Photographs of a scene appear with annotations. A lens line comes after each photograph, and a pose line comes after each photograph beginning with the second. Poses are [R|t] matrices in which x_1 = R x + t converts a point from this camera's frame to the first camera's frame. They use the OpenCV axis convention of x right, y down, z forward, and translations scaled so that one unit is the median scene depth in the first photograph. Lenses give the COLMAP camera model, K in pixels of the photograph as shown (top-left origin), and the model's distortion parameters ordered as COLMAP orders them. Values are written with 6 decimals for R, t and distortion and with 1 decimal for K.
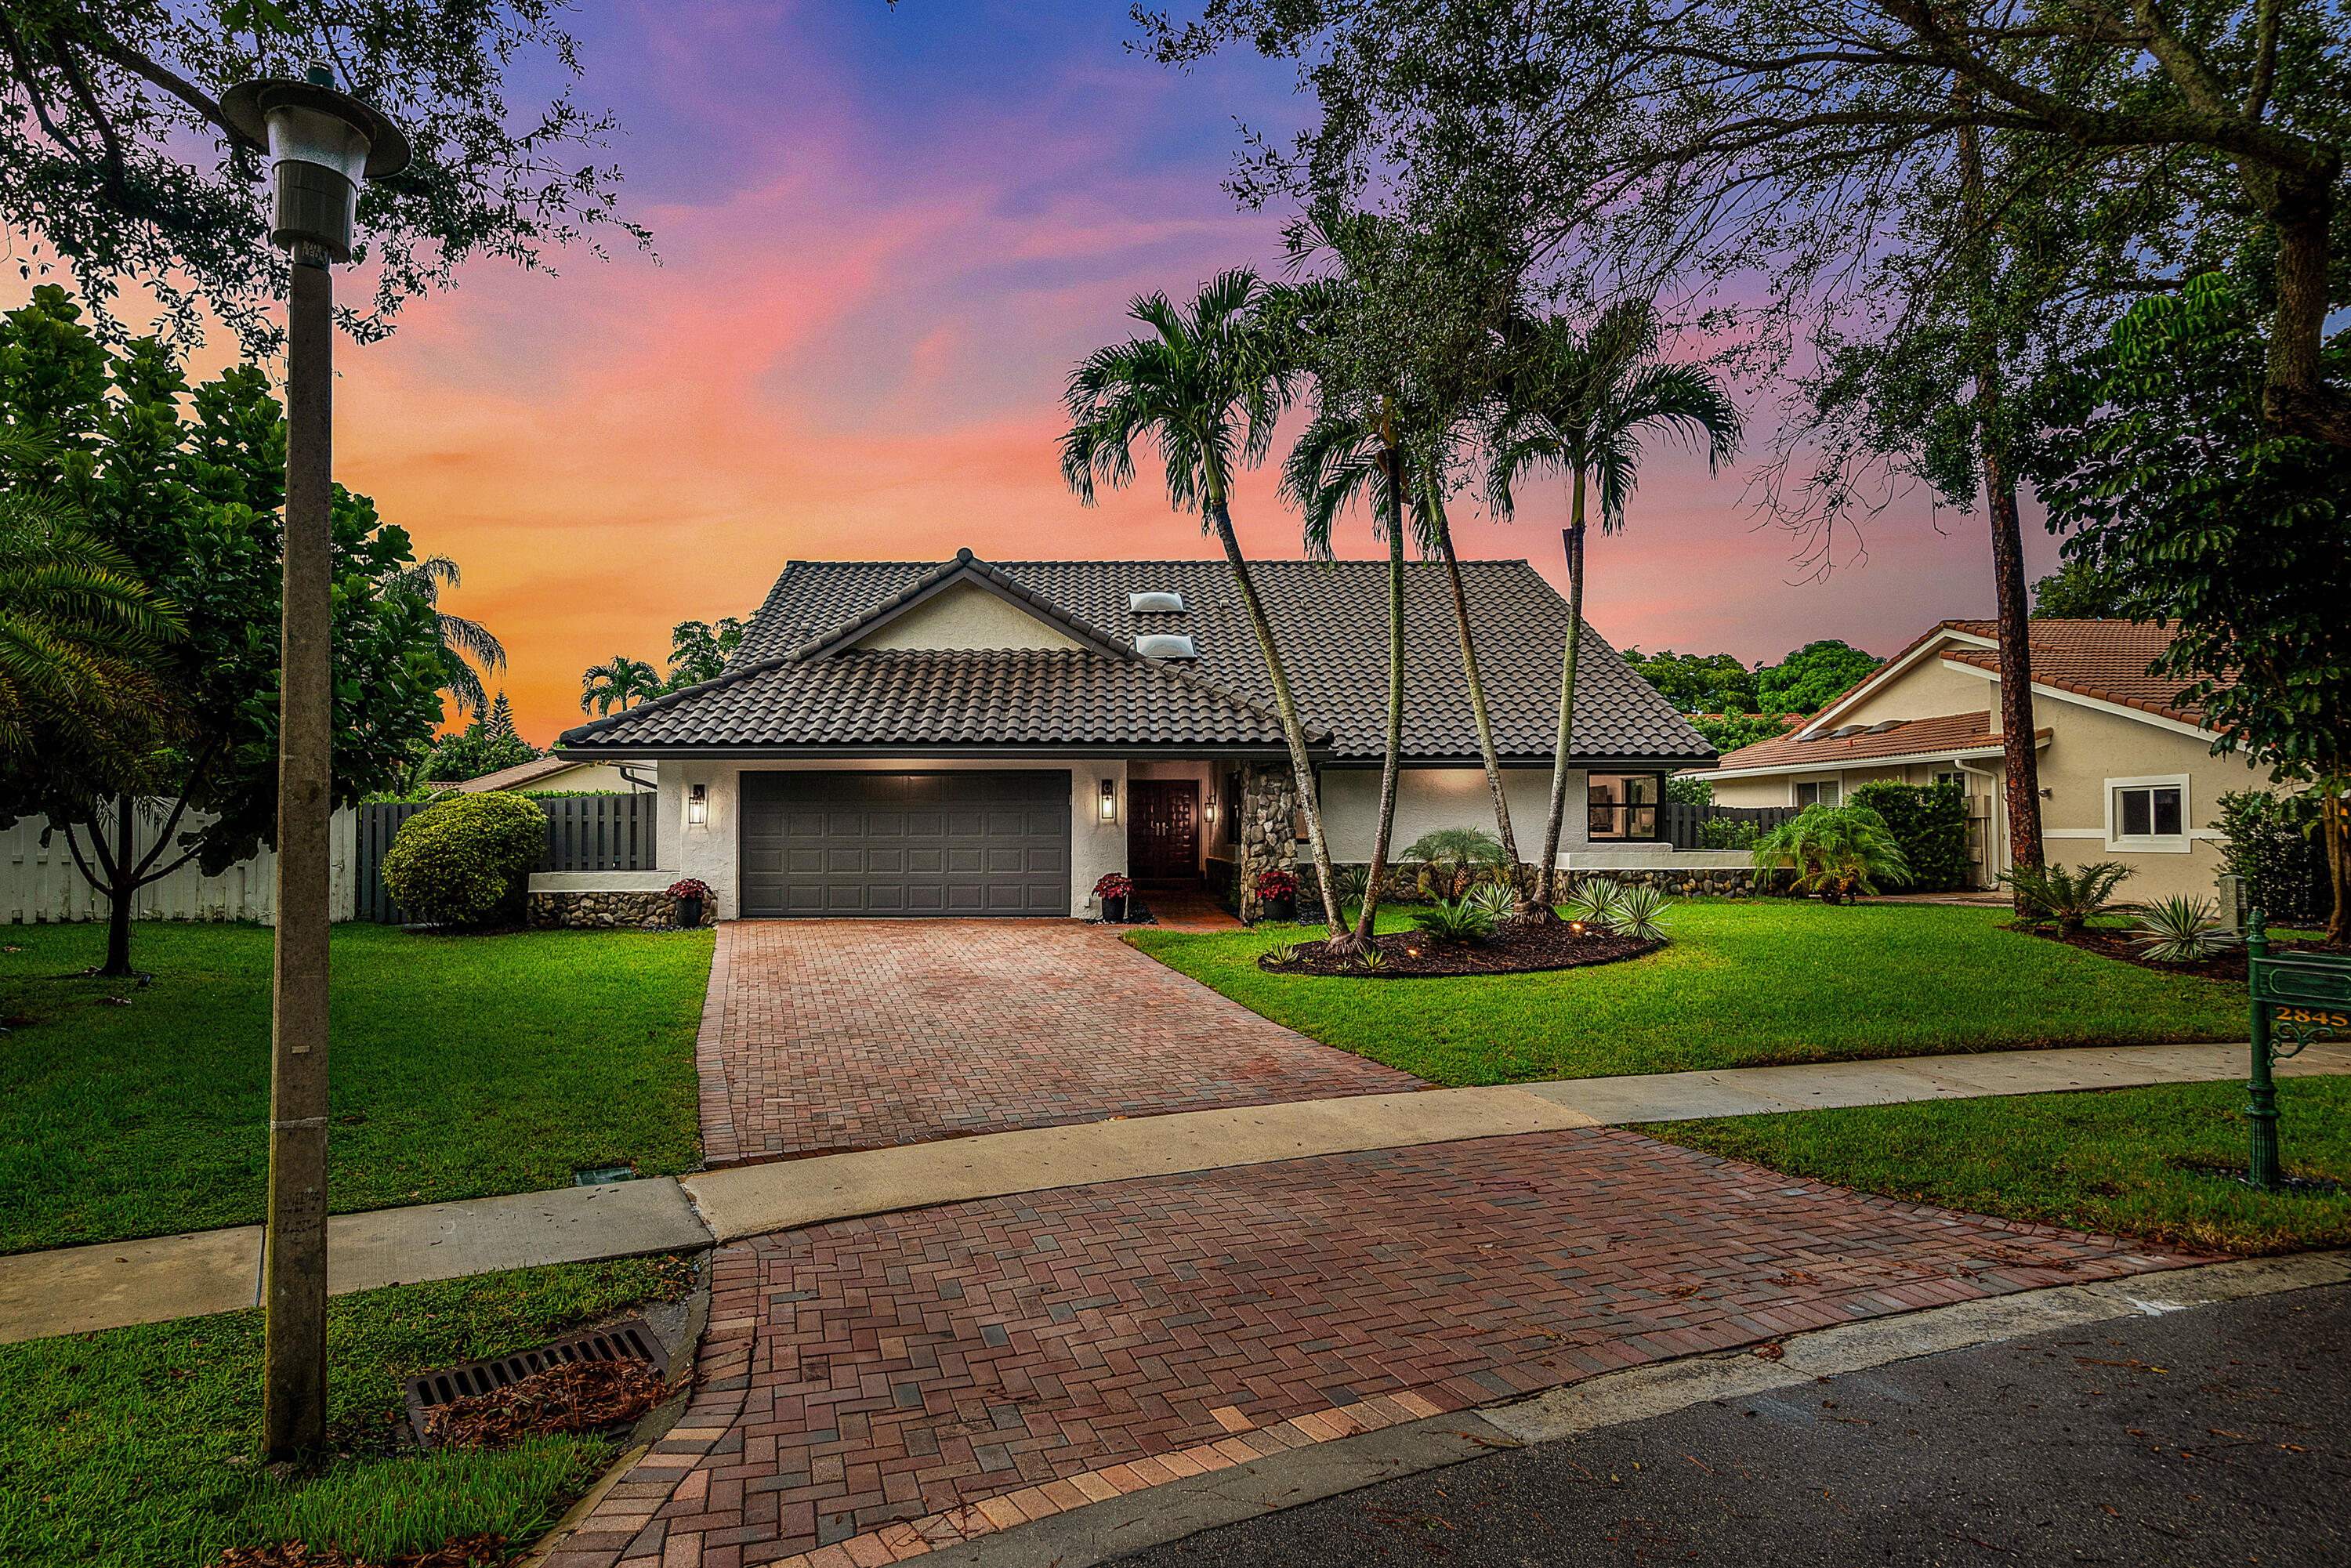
lens RADIAL K [[1123.8, 0, 1175.5], [0, 1123.8, 800.3], [0, 0, 1]] dist [0.002036, 0.000173]
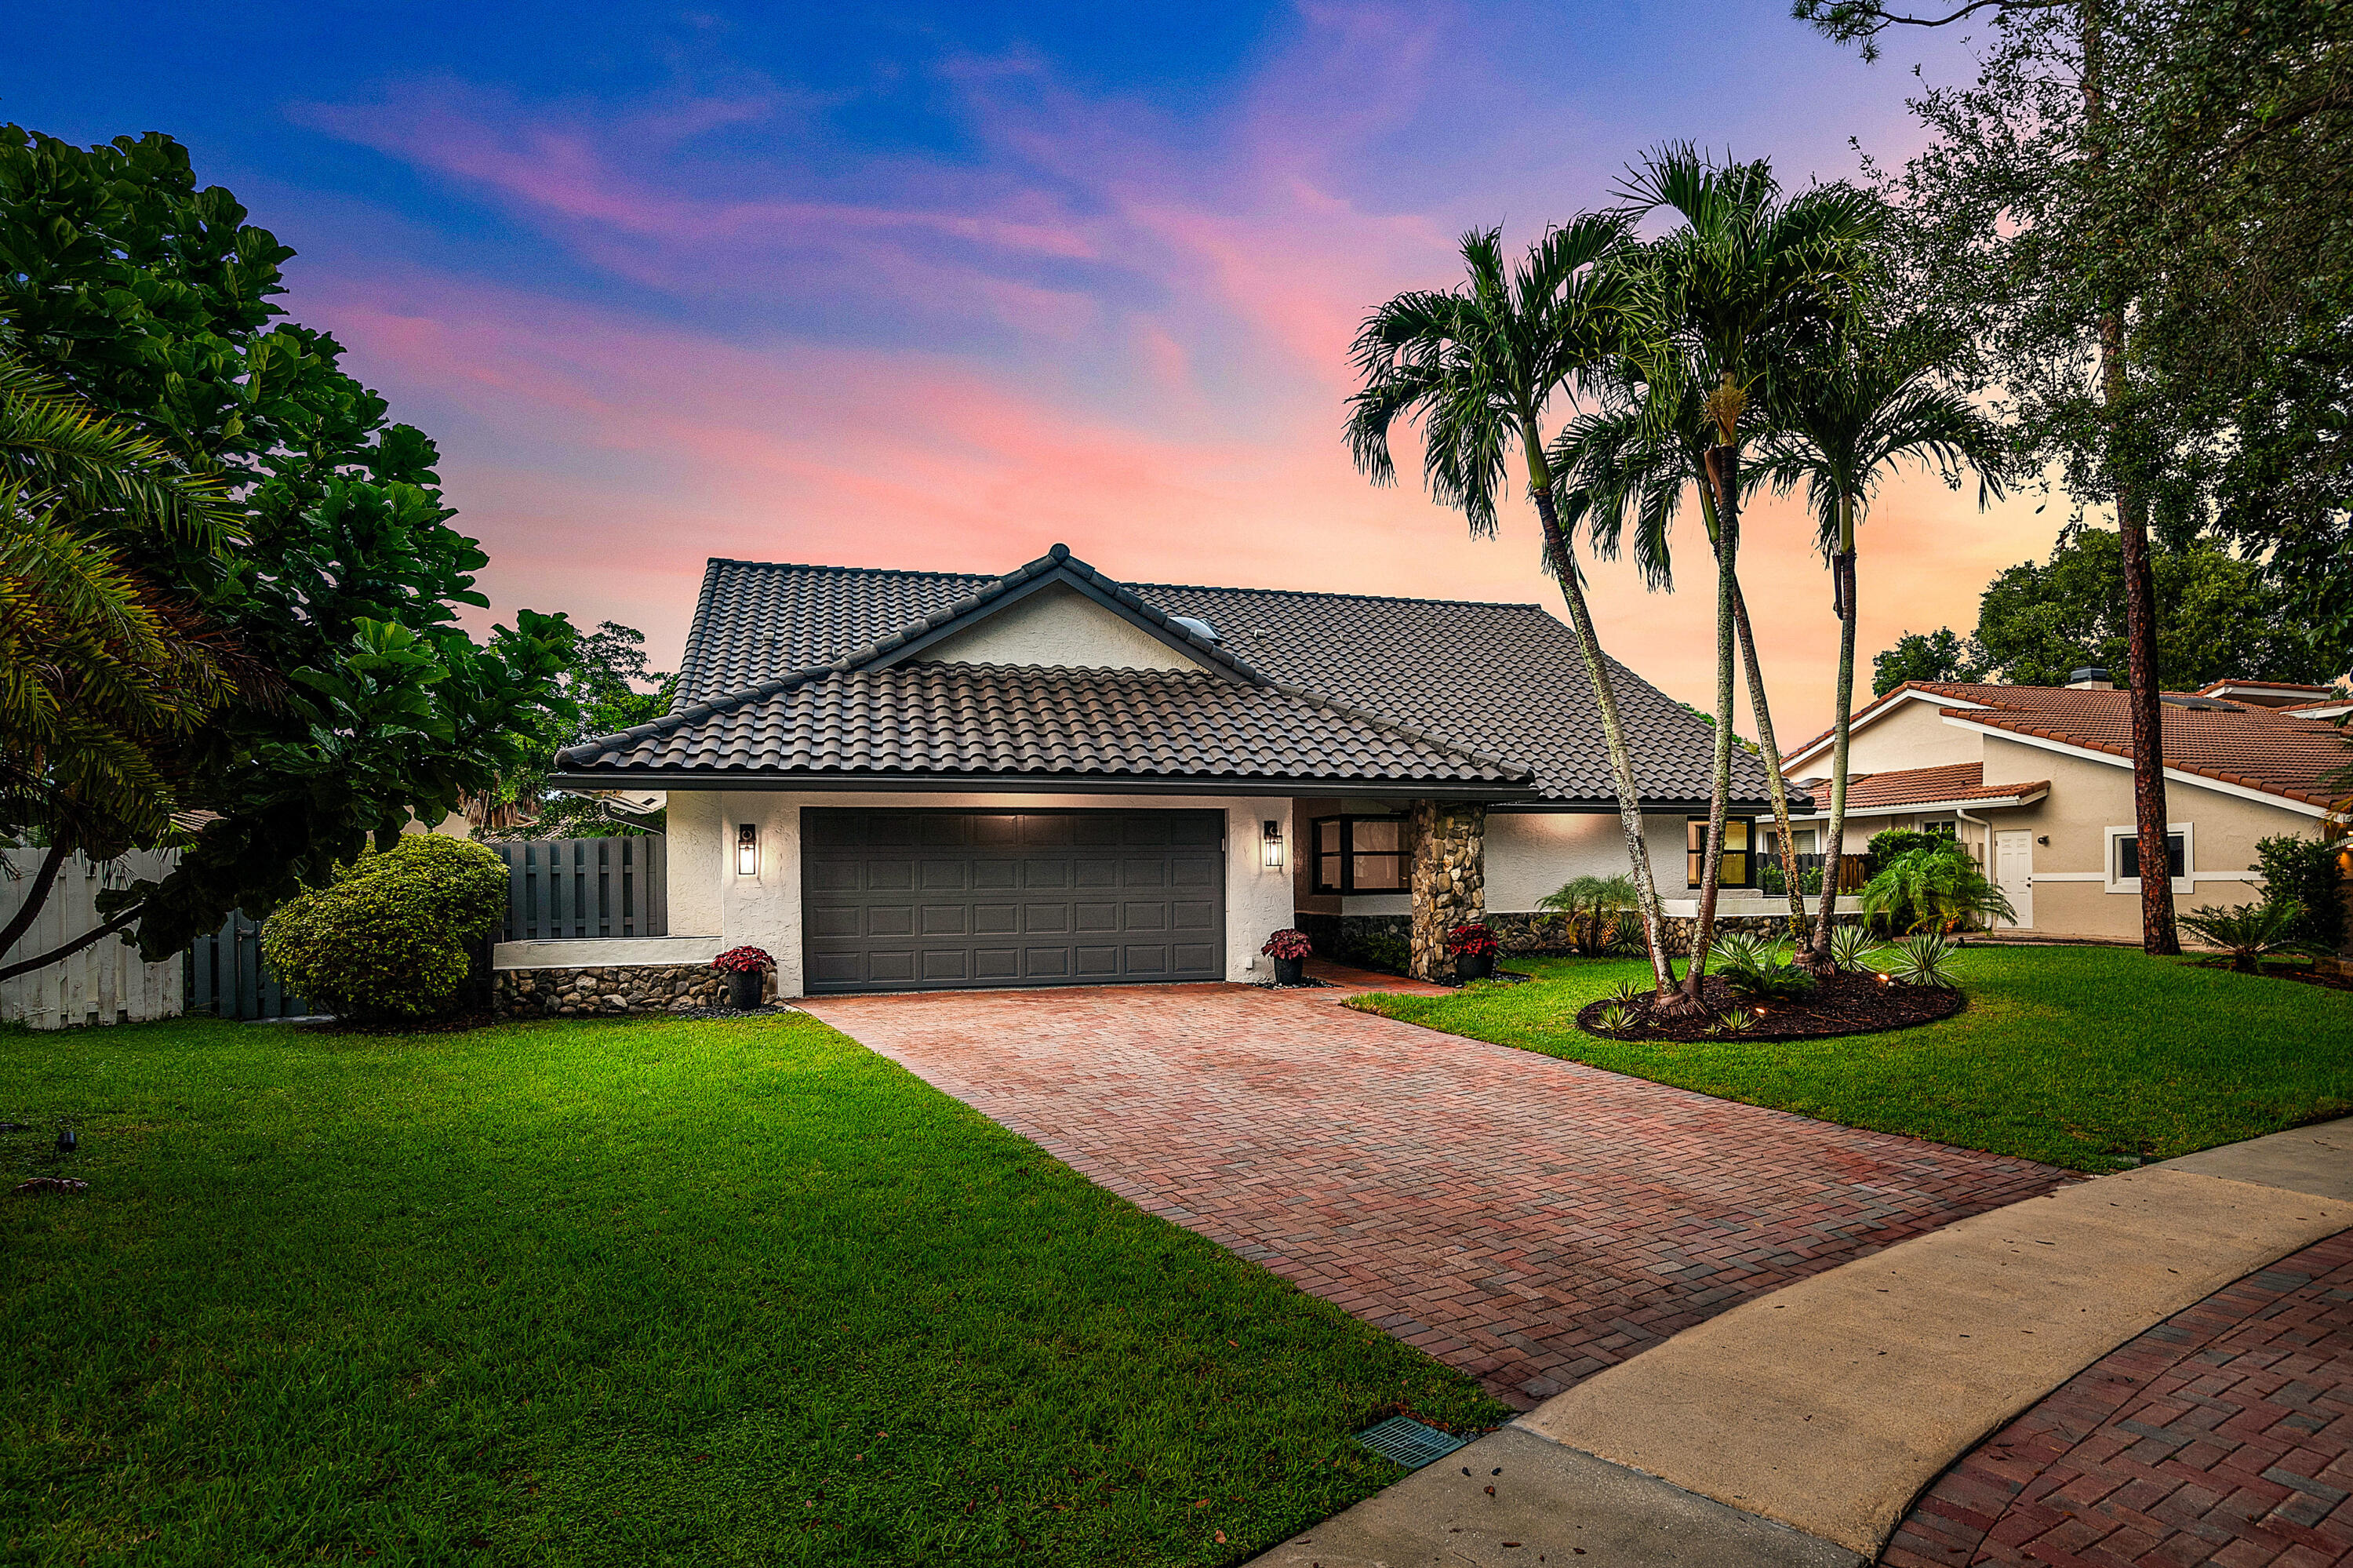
lens RADIAL K [[1098.3, 0, 1175.5], [0, 1098.3, 871.4], [0, 0, 1]] dist [0.001290, -0.000030]
pose [[0.966455, -0.004775, 0.256790, -0.333648], [0.000785, 0.999877, 0.015637, 0.006741], [-0.256833, -0.014911, 0.966341, 0.195965]]
